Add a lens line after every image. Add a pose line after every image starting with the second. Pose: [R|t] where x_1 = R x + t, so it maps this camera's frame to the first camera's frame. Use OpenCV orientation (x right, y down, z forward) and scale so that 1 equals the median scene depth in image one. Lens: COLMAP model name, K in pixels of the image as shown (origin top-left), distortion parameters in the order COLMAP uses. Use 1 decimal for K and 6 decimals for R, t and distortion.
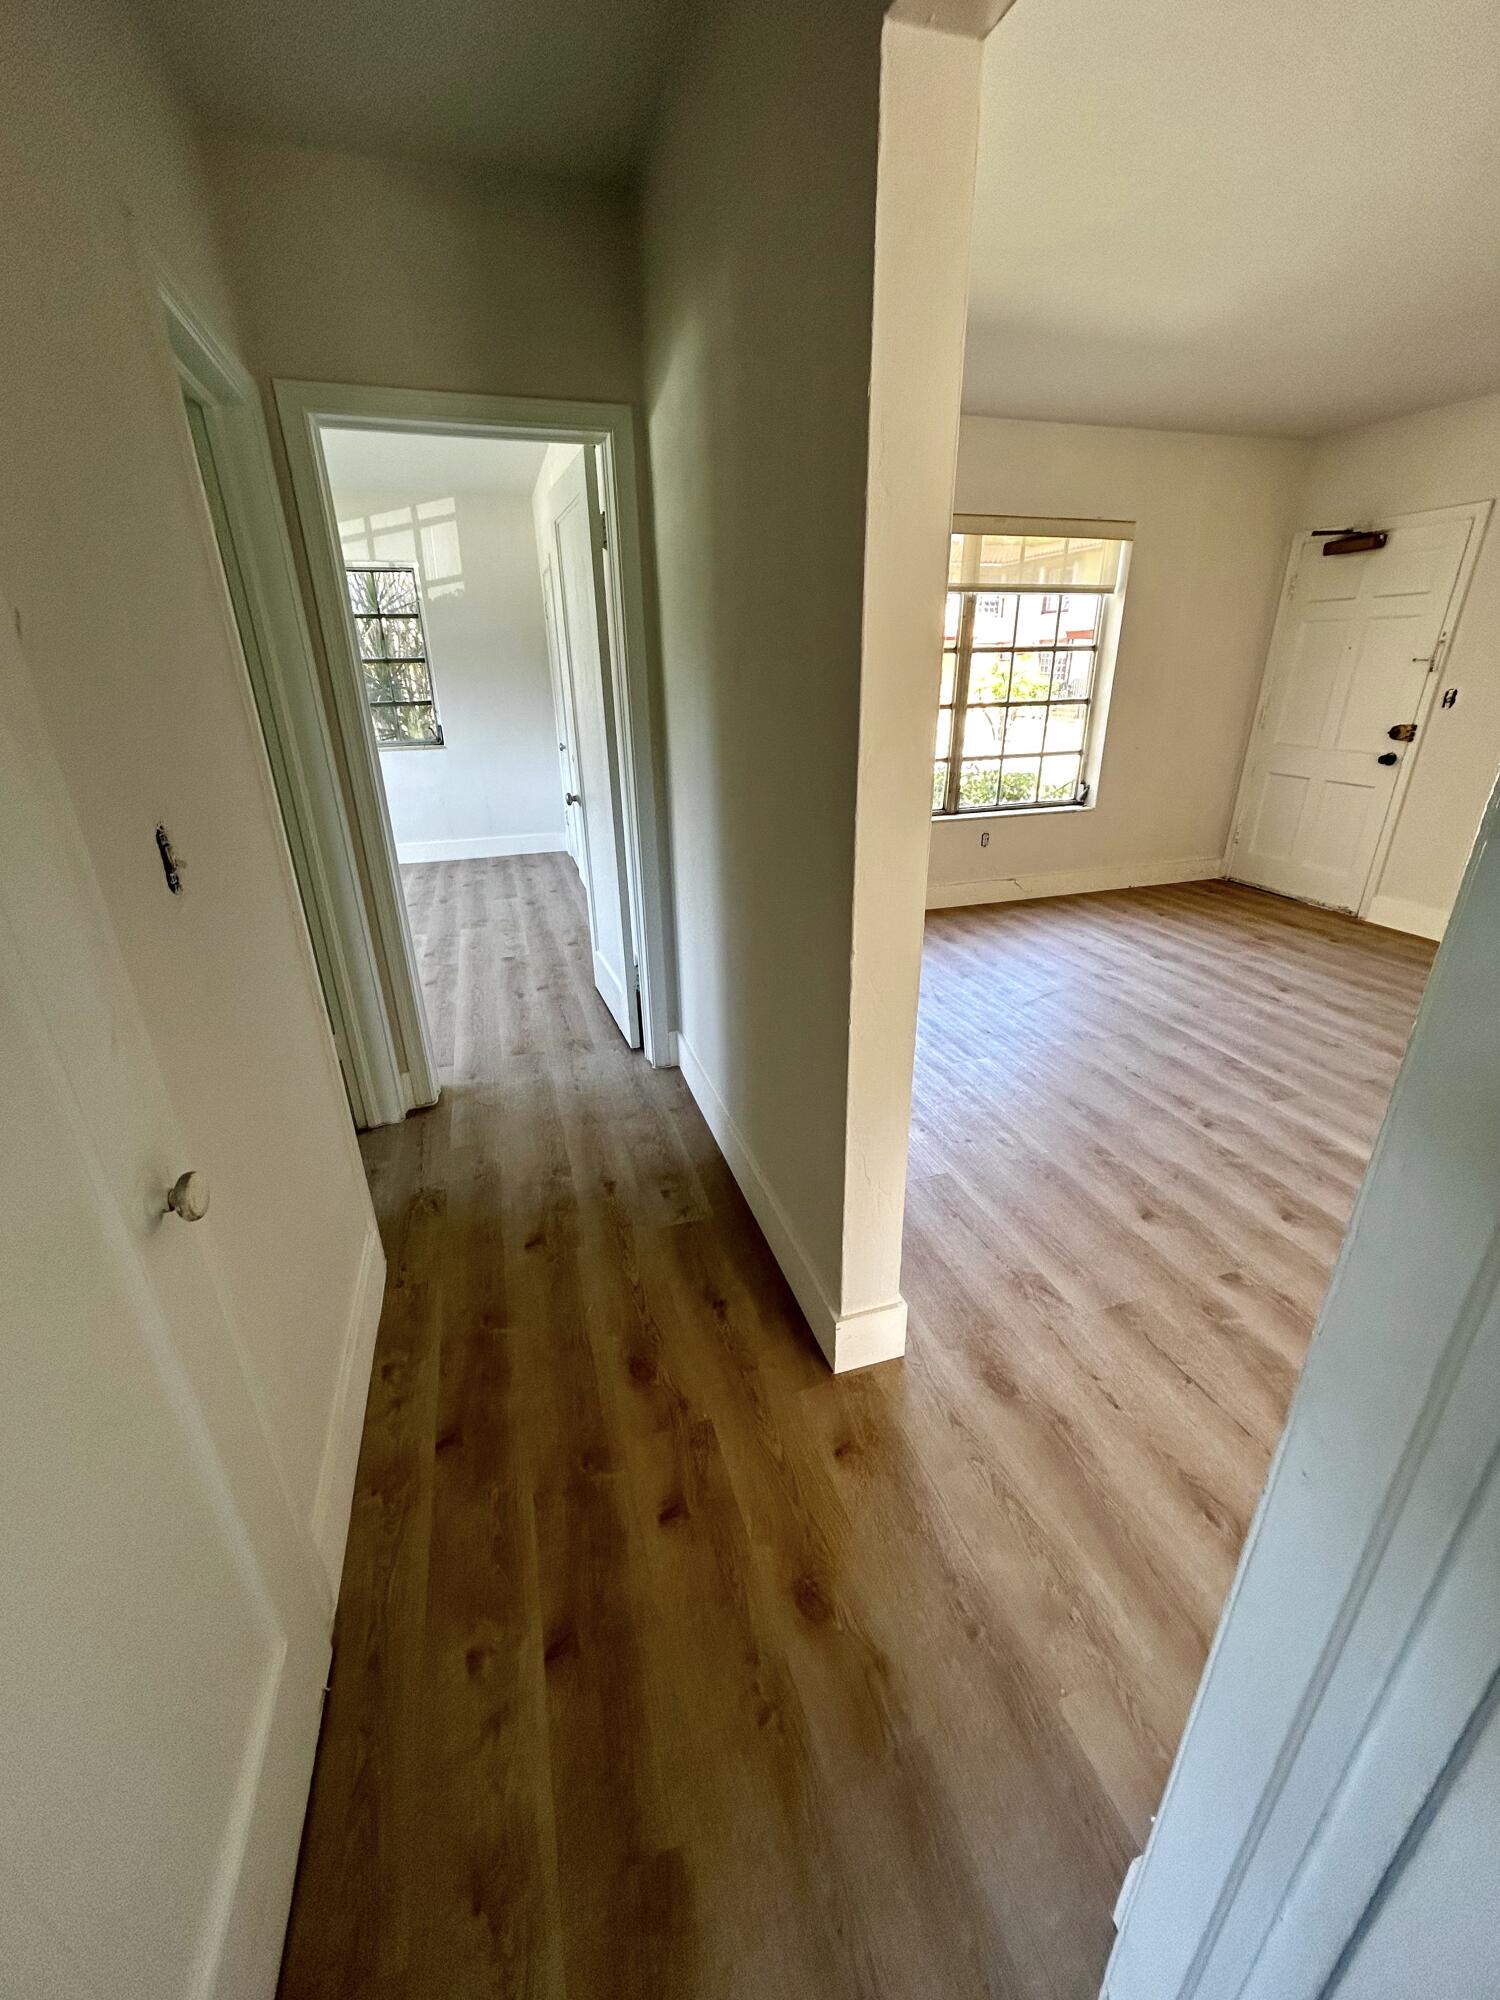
lens RADIAL K [[802.1, 0, 754.4], [0, 802.1, 993.7], [0, 0, 1]] dist [-0.001420, 0.000500]
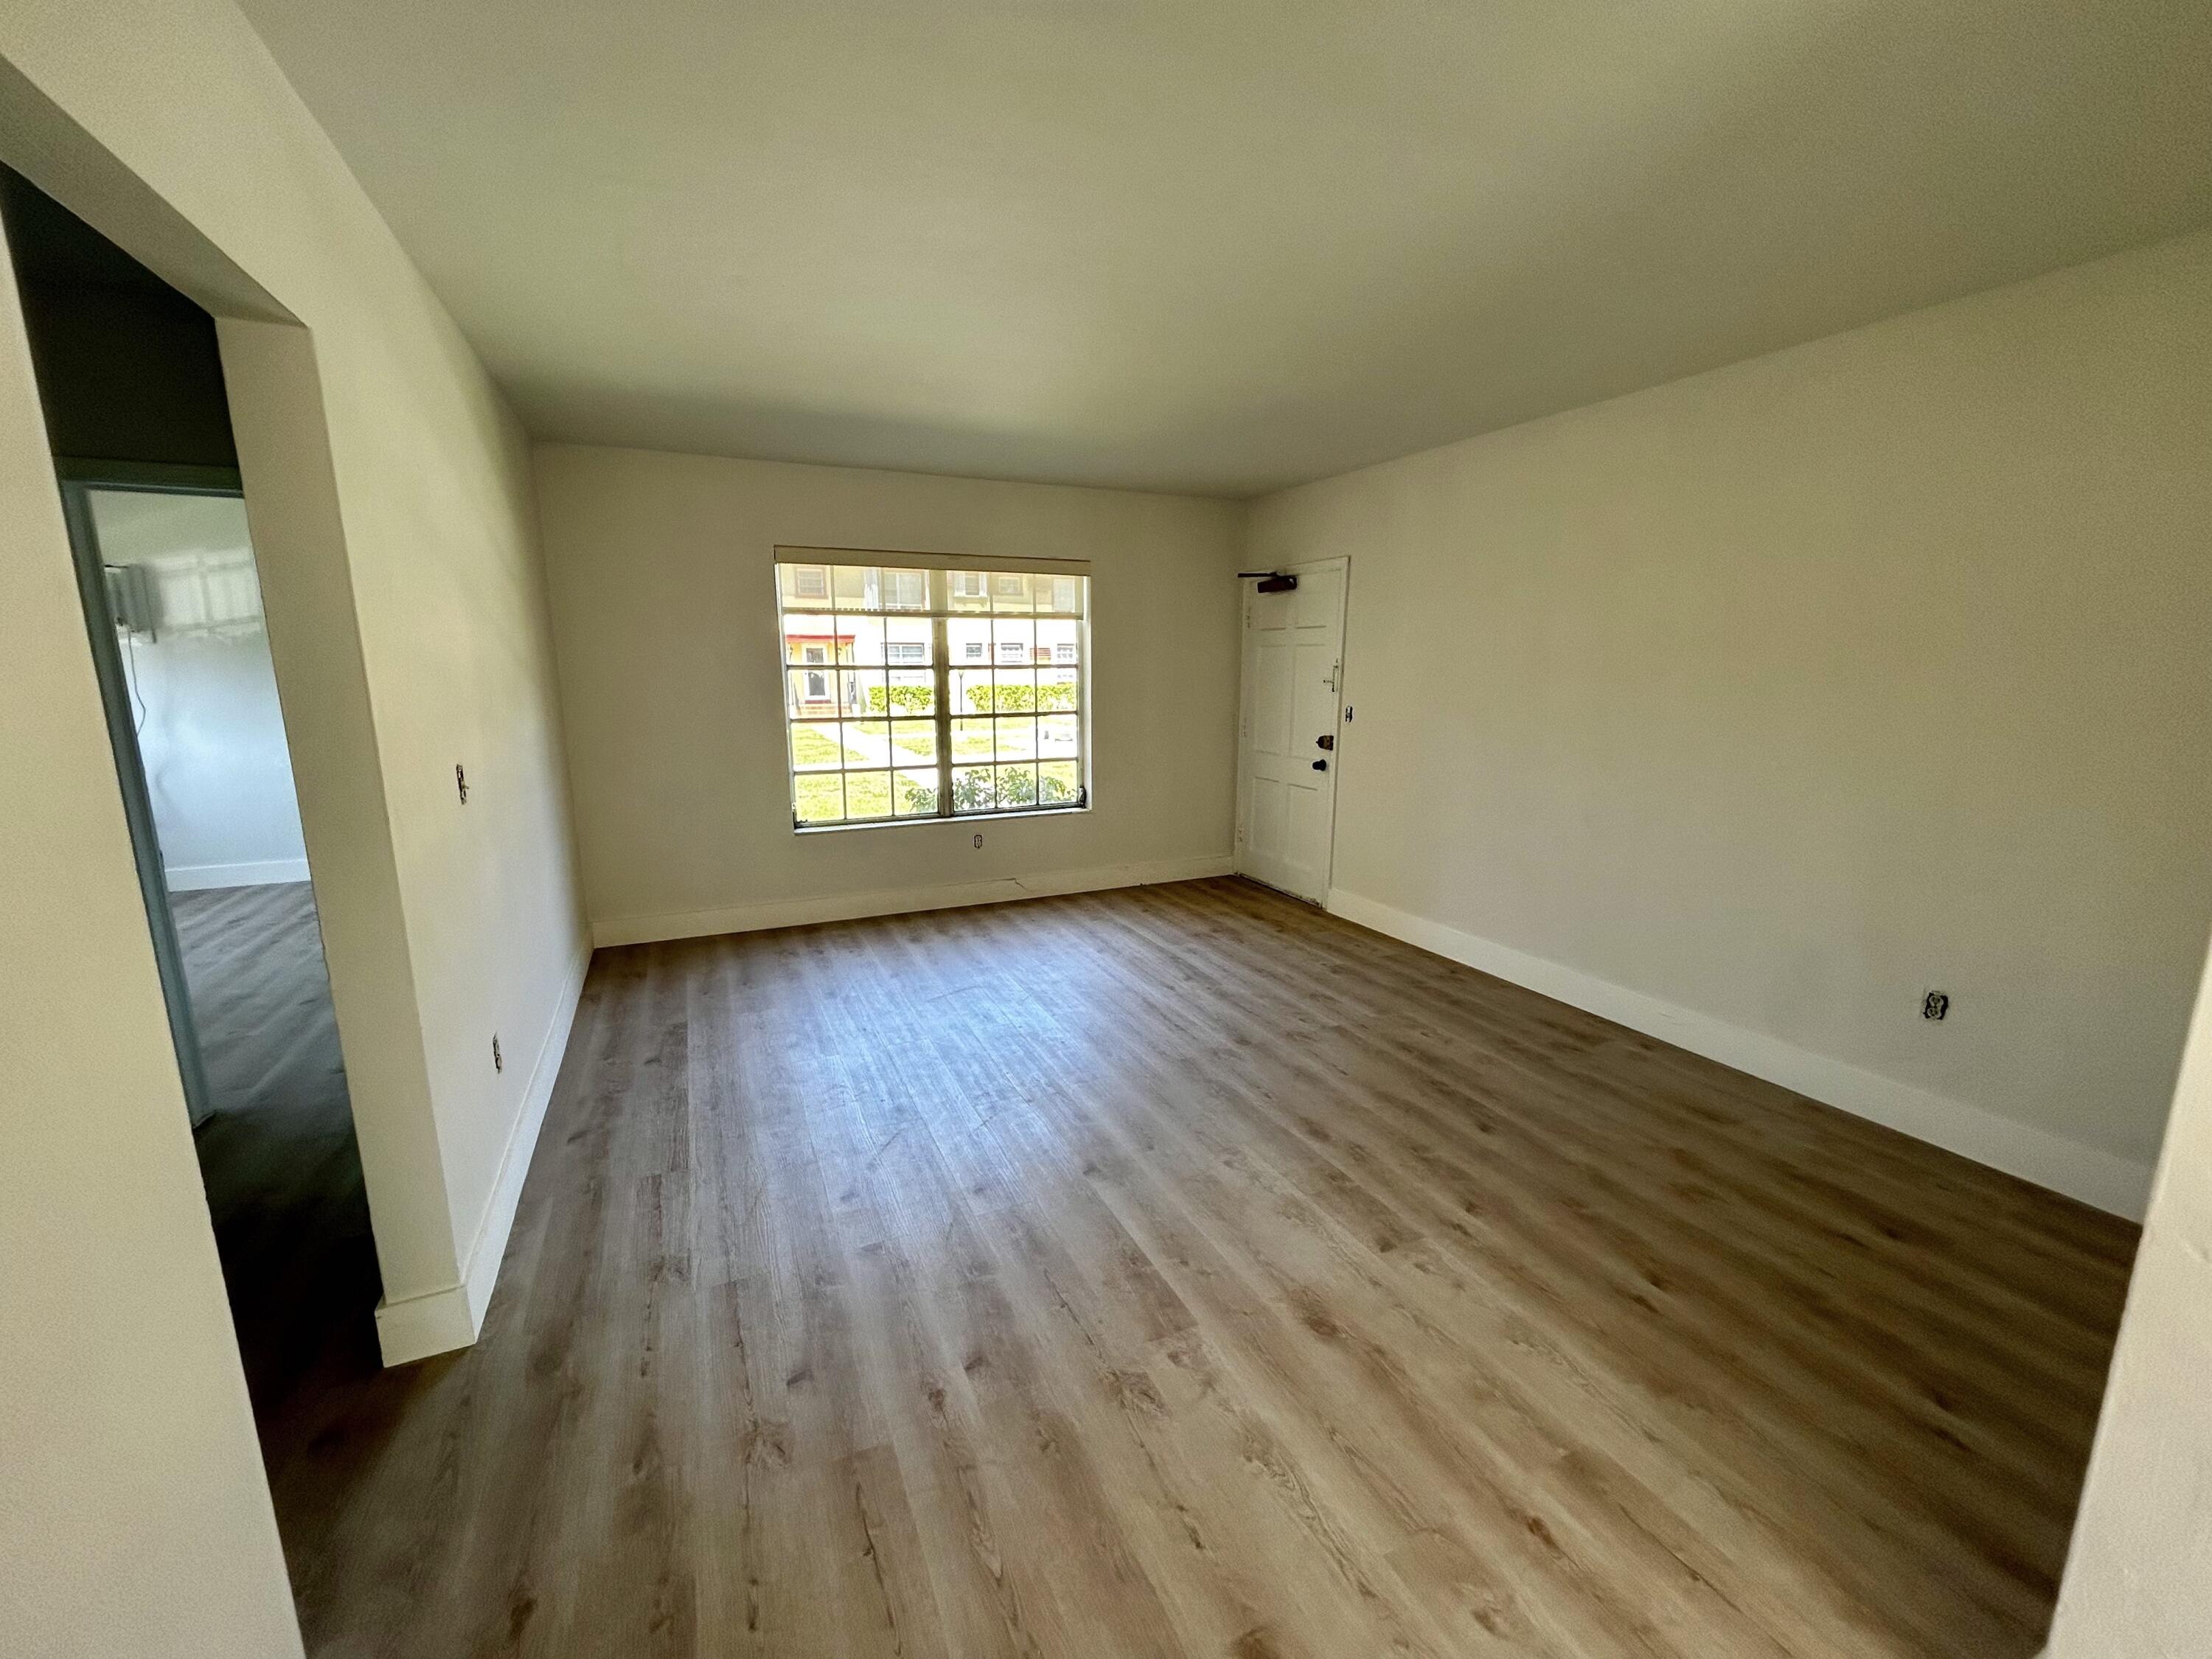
lens RADIAL K [[887.1, 0, 1105.7], [0, 887.1, 823.6], [0, 0, 1]] dist [-0.001420, 0.000500]
pose [[0.991624, -0.010854, 0.128702, 0.337556], [0.037171, 0.978288, -0.203892, 0.024592], [-0.123694, 0.206968, 0.970497, -0.133557]]
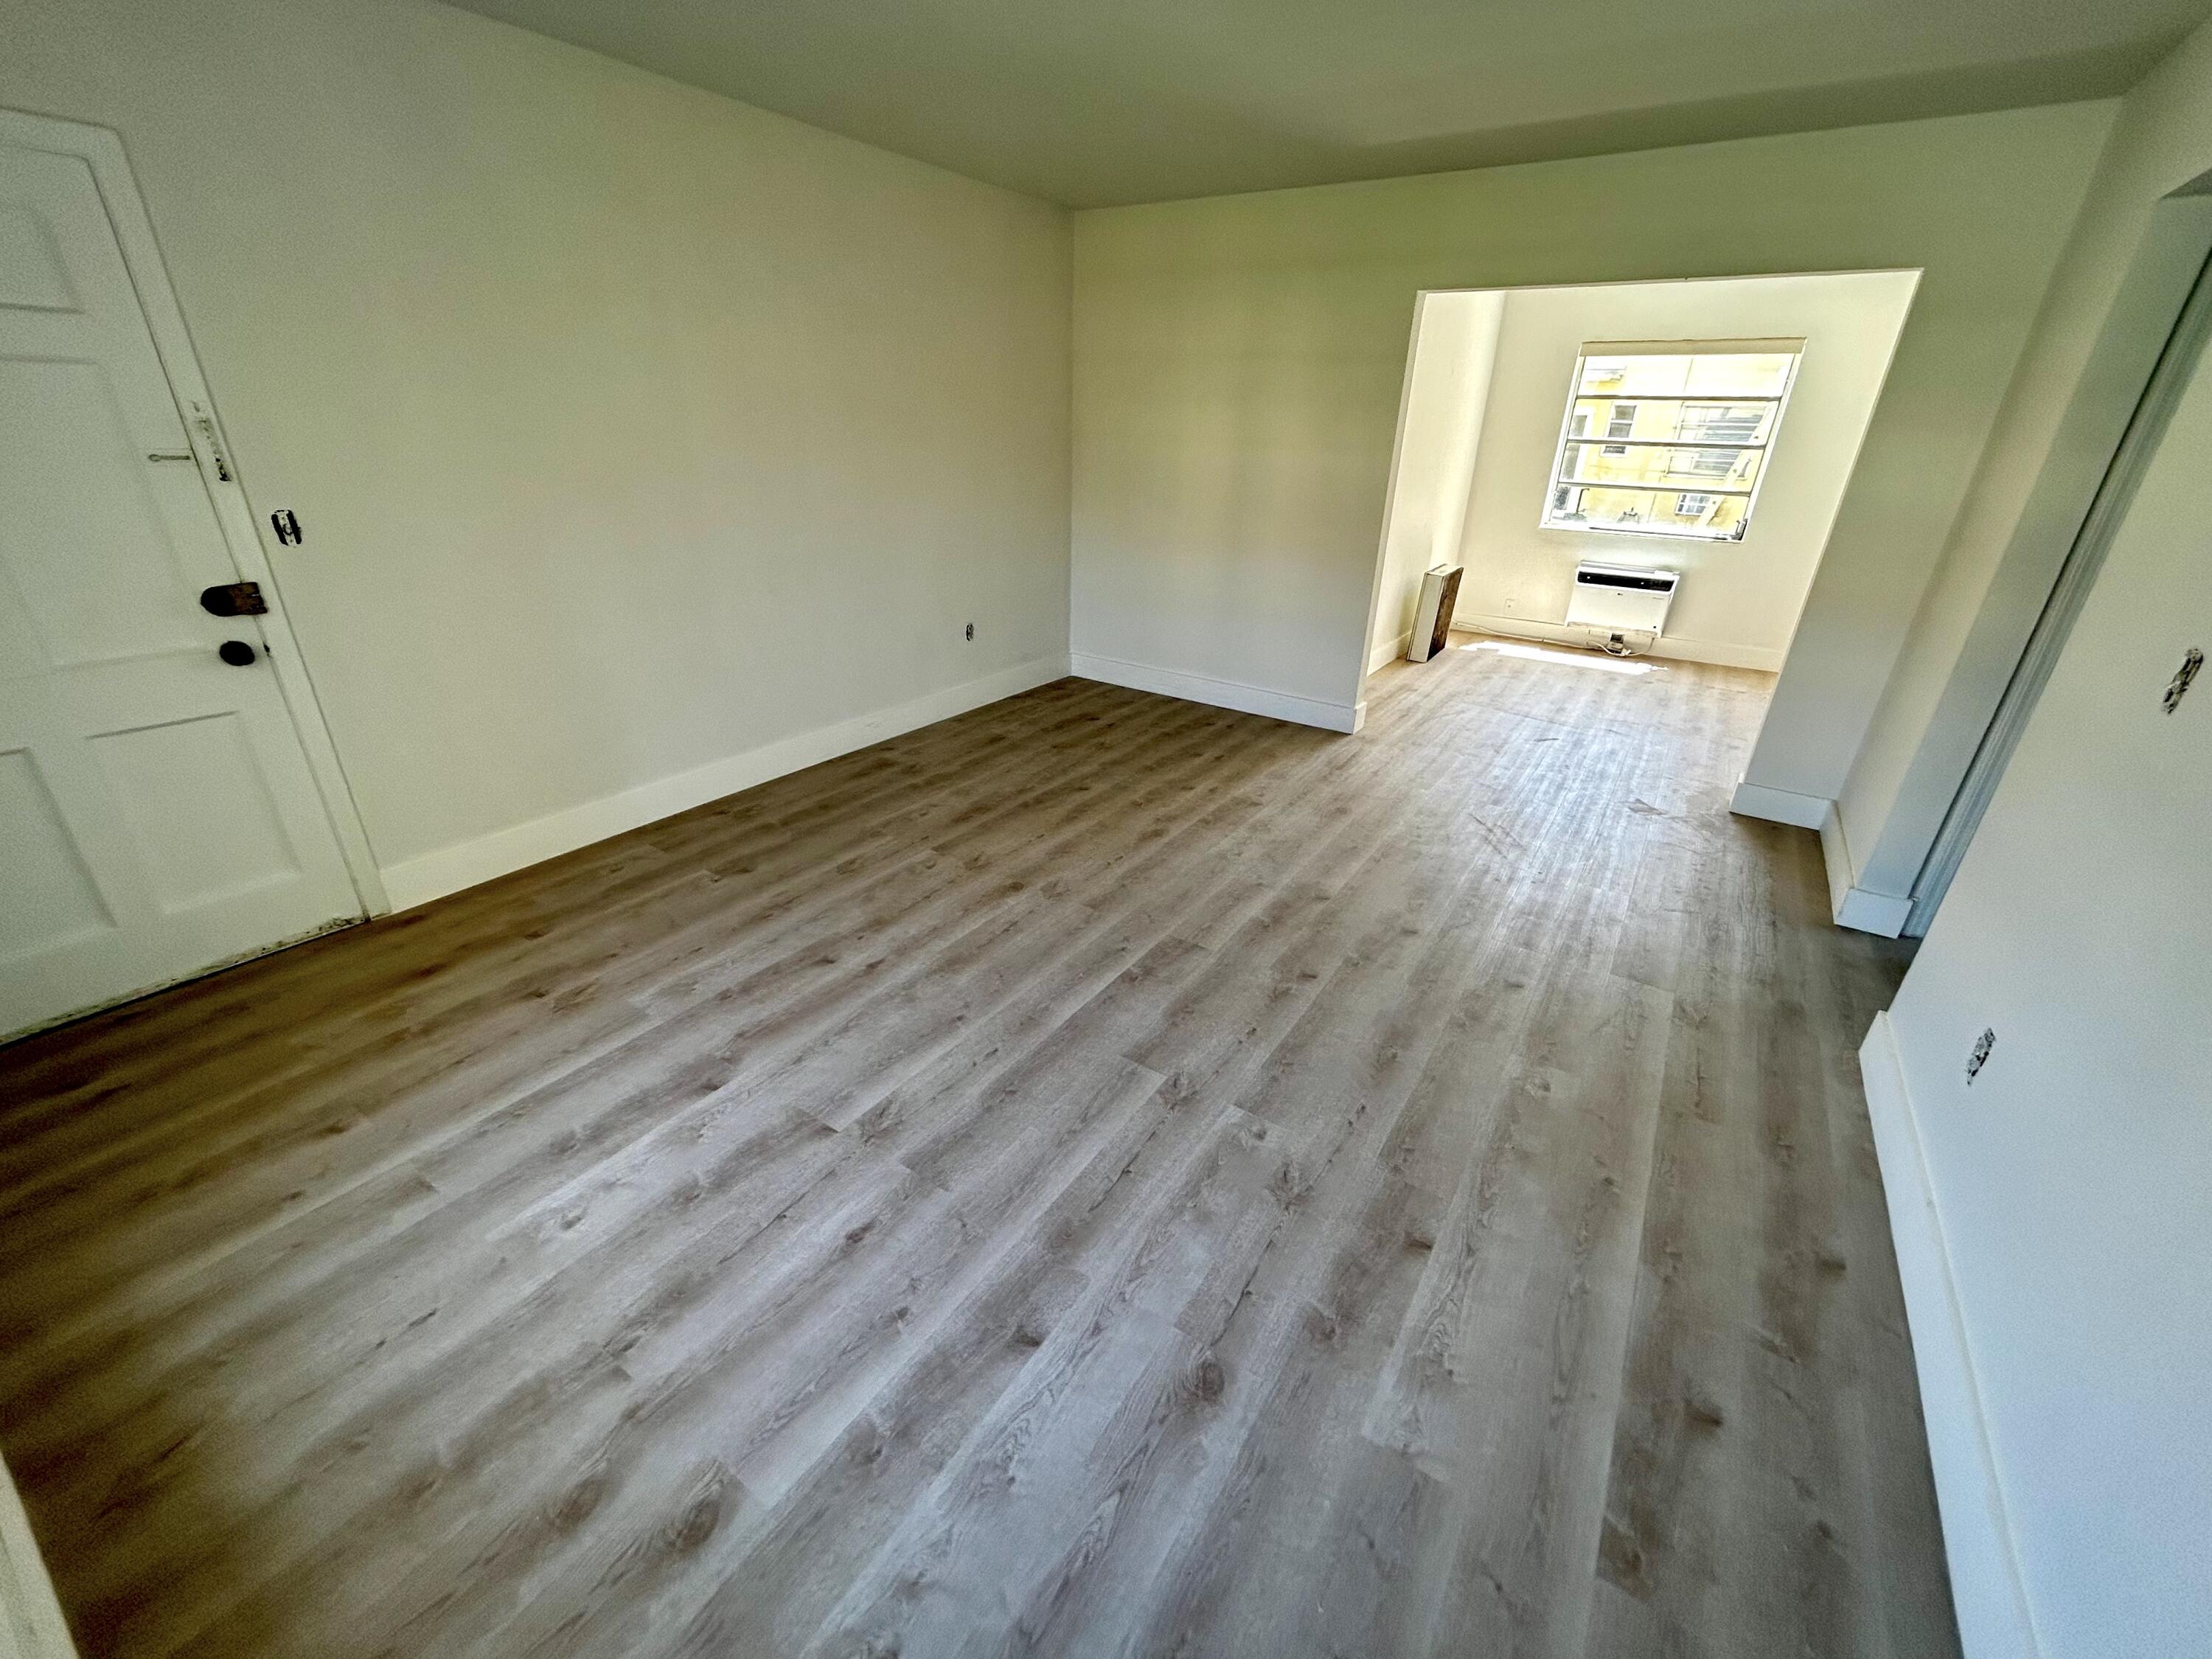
lens RADIAL K [[887.1, 0, 1105.7], [0, 887.1, 823.6], [0, 0, 1]] dist [-0.001420, 0.000500]
pose [[-0.625213, -0.325231, 0.709460, 0.021544], [0.279237, 0.755642, 0.592479, -0.388441], [-0.728790, 0.568533, -0.381621, 0.873503]]
